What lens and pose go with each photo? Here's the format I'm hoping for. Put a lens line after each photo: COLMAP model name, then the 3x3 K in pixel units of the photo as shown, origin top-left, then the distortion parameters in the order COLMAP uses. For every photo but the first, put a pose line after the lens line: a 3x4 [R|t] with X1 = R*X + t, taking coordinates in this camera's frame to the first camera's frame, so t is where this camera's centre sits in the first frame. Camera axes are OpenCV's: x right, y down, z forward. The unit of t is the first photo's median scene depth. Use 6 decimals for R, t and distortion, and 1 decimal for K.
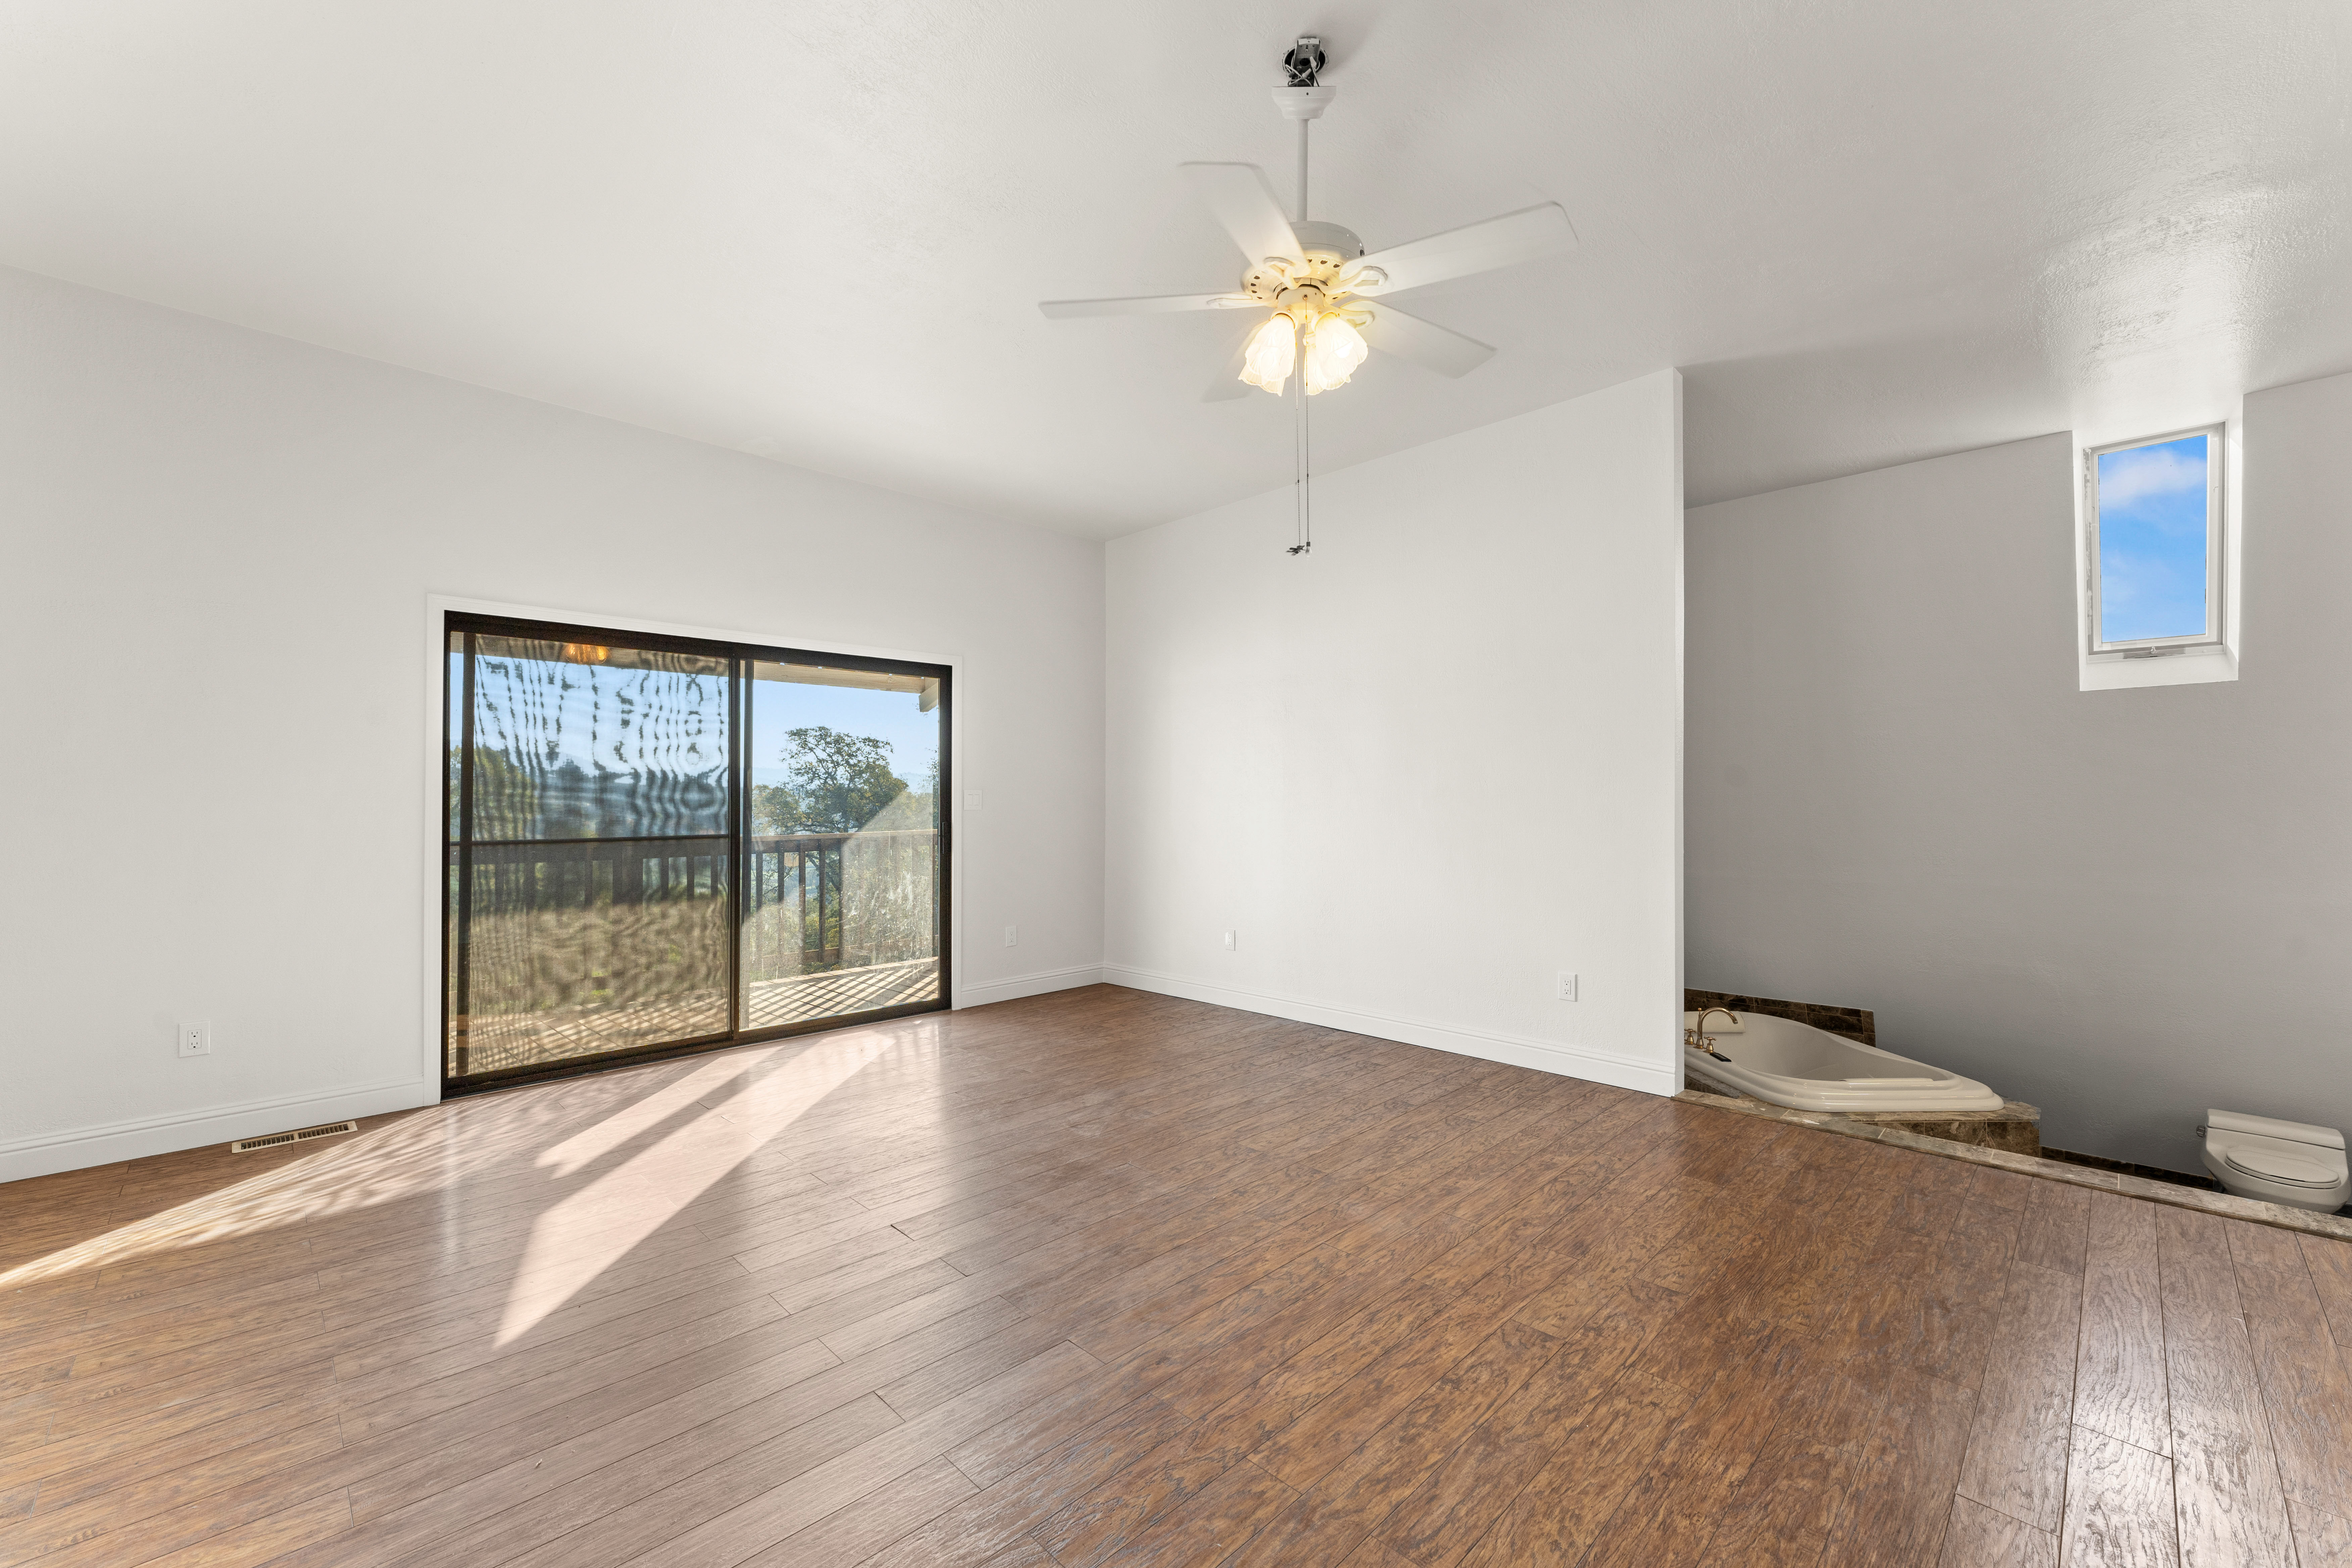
lens RADIAL K [[936.1, 0, 1184.8], [0, 936.1, 796.6], [0, 0, 1]] dist [0.004955, -0.001104]
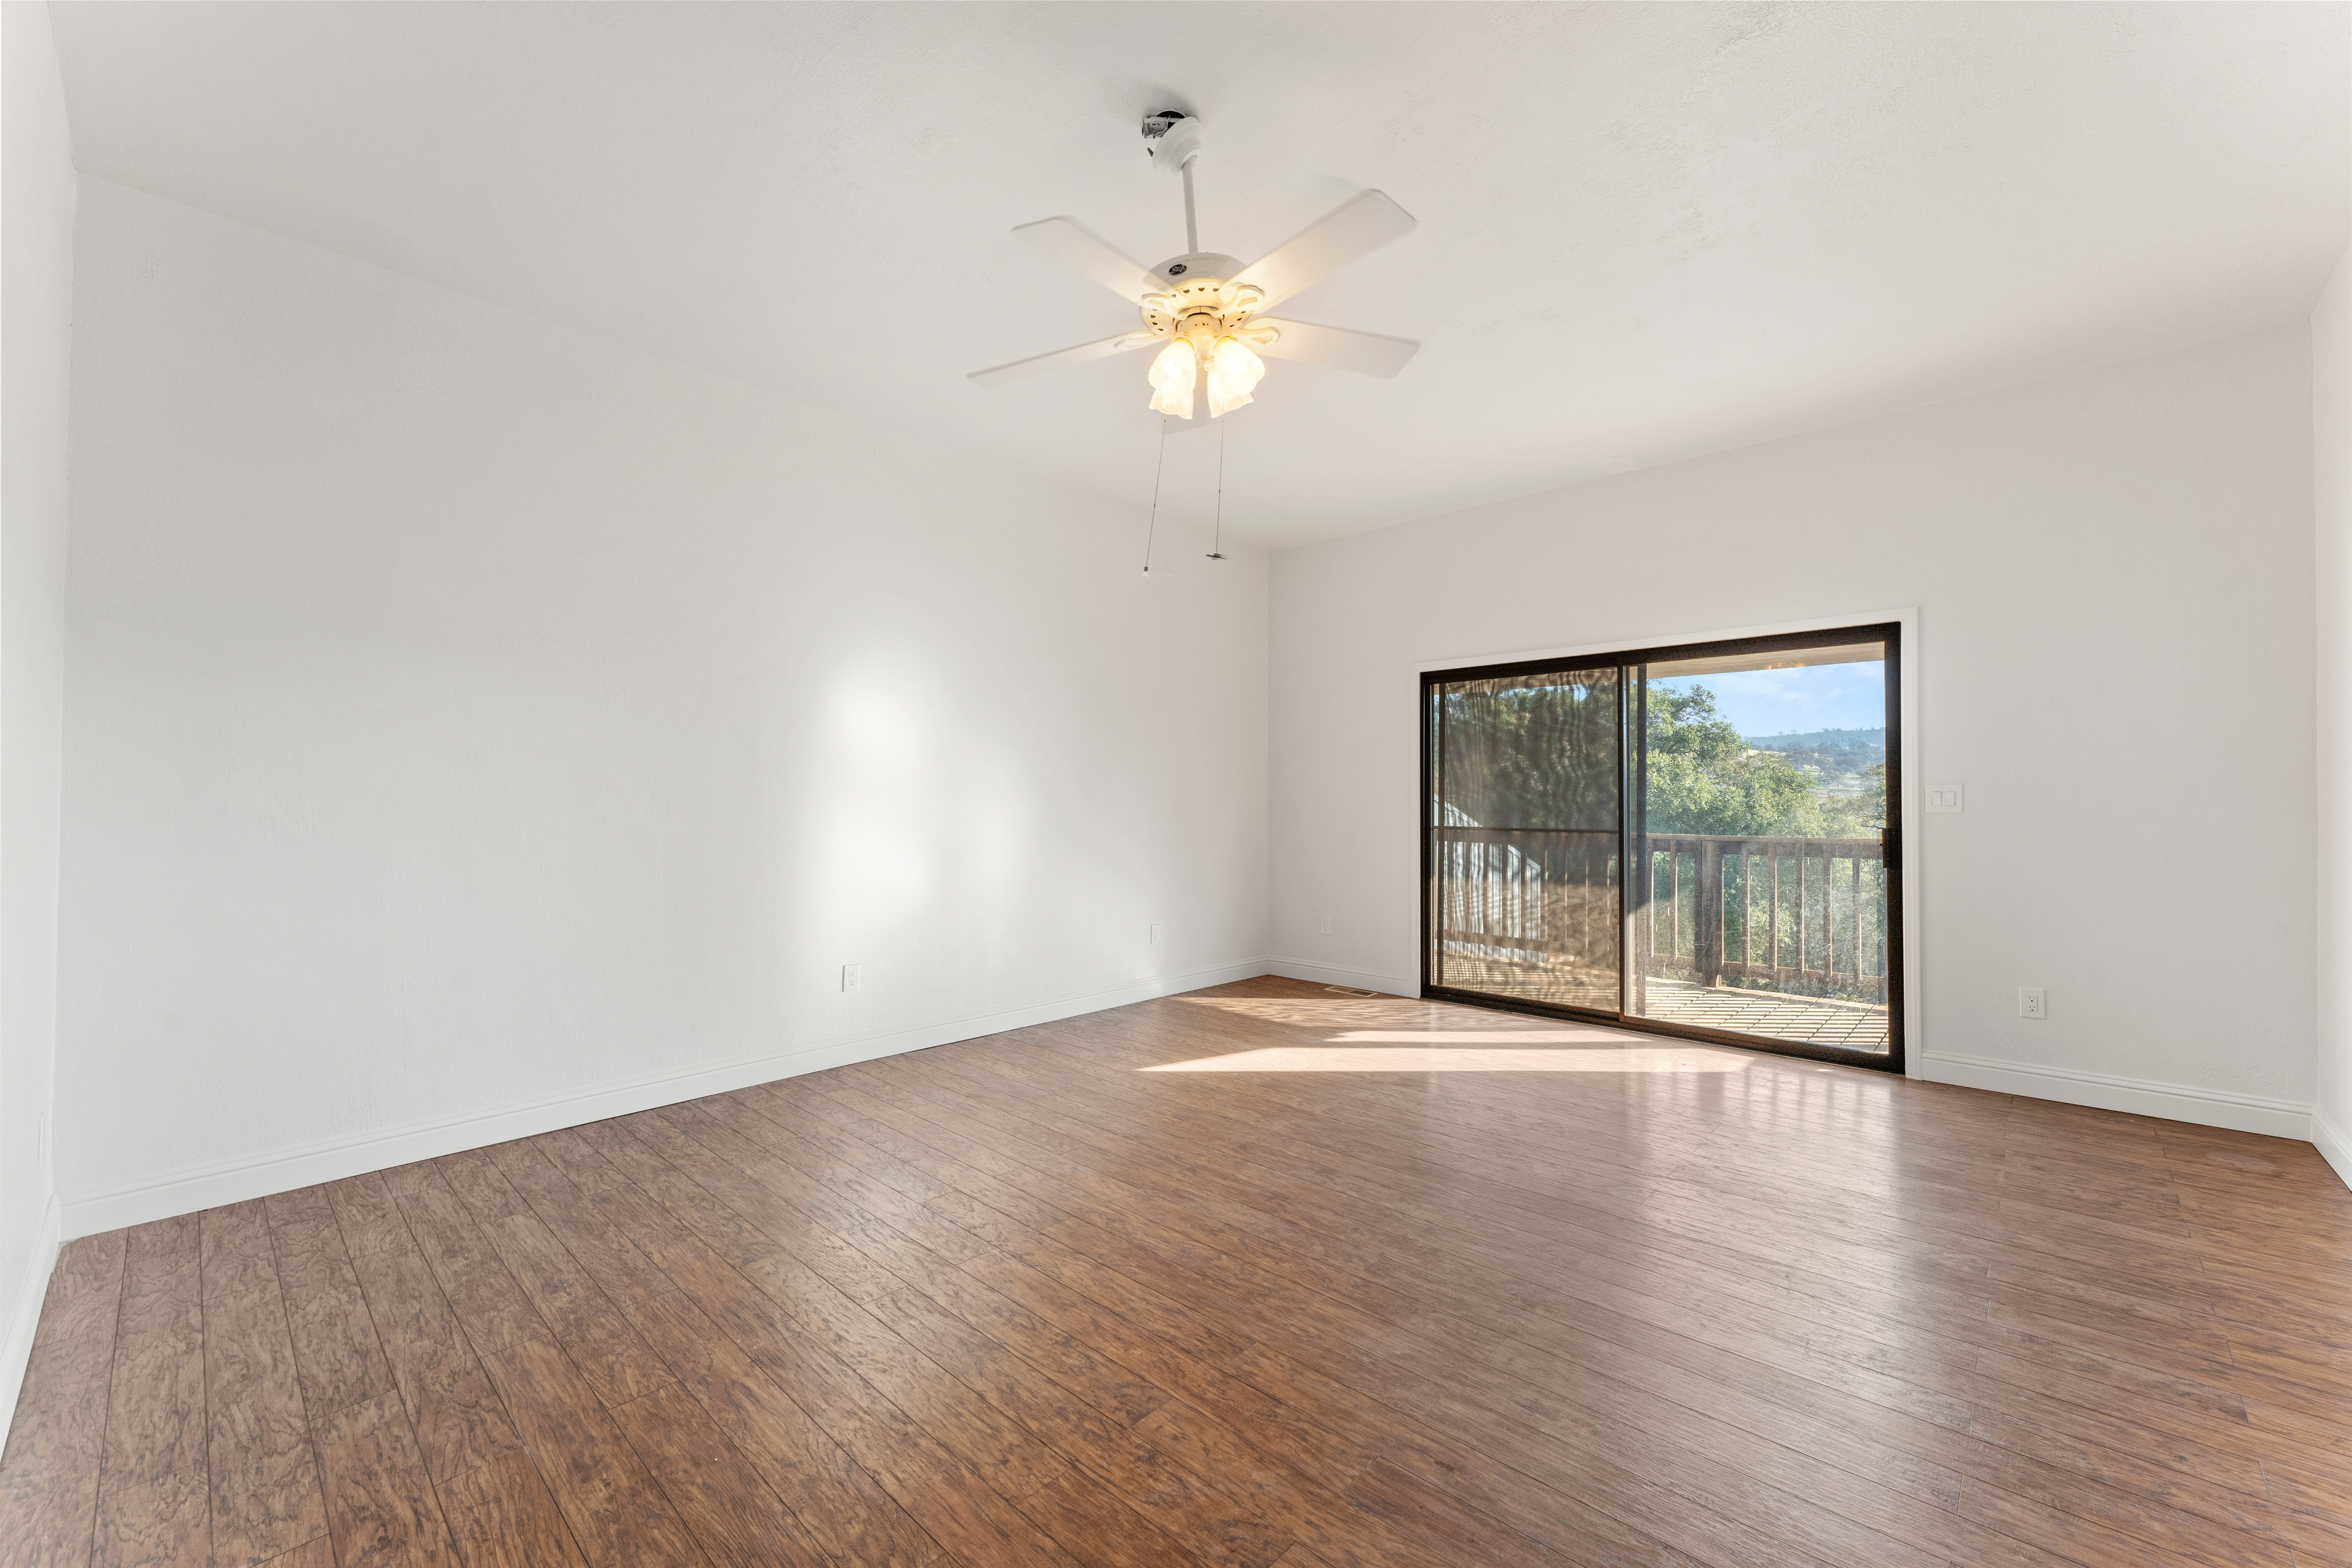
lens RADIAL K [[936.1, 0, 1182.3], [0, 936.1, 772.3], [0, 0, 1]] dist [0.004955, -0.001104]
pose [[0.036129, -0.026510, -0.998995, 0.693499], [0.004676, 0.999642, -0.026358, 0.000647], [0.999336, -0.003719, 0.036240, 0.551413]]
